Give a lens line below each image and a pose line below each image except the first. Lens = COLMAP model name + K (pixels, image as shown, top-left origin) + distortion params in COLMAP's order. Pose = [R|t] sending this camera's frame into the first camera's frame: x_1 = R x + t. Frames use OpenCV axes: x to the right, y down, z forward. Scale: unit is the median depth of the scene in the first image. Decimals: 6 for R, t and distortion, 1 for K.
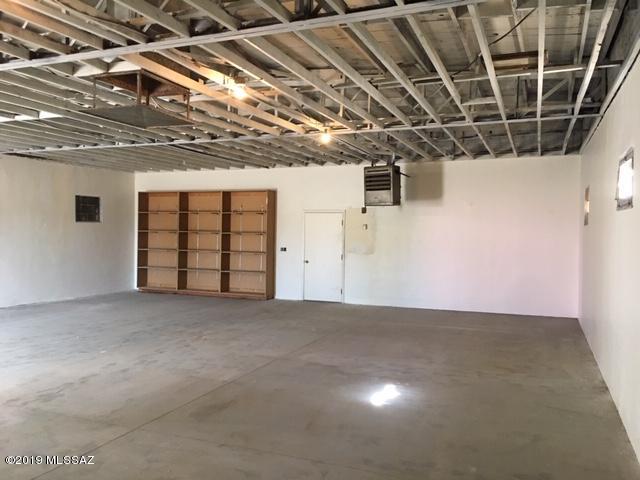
lens RADIAL K [[541.7, 0, 313.4], [0, 541.7, 231.1], [0, 0, 1]] dist [0.076934, -0.096932]
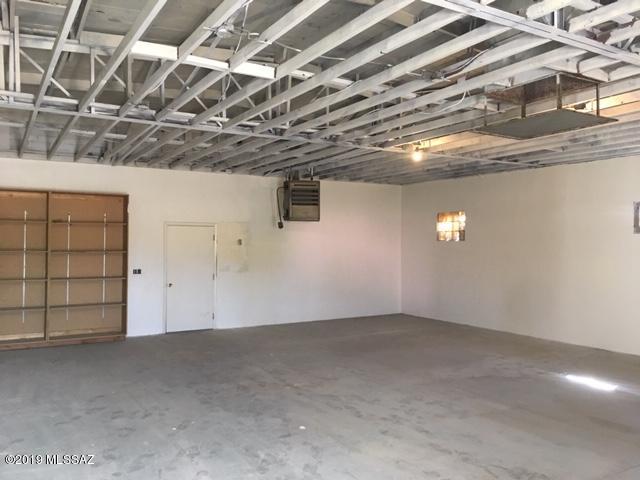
lens RADIAL K [[541.7, 0, 313.4], [0, 541.7, 231.1], [0, 0, 1]] dist [0.076934, -0.096932]
pose [[0.602084, 0.009537, 0.798376, -0.612849], [0.007032, 0.999827, -0.017246, -0.010603], [-0.798402, 0.015997, 0.601912, 0.375310]]
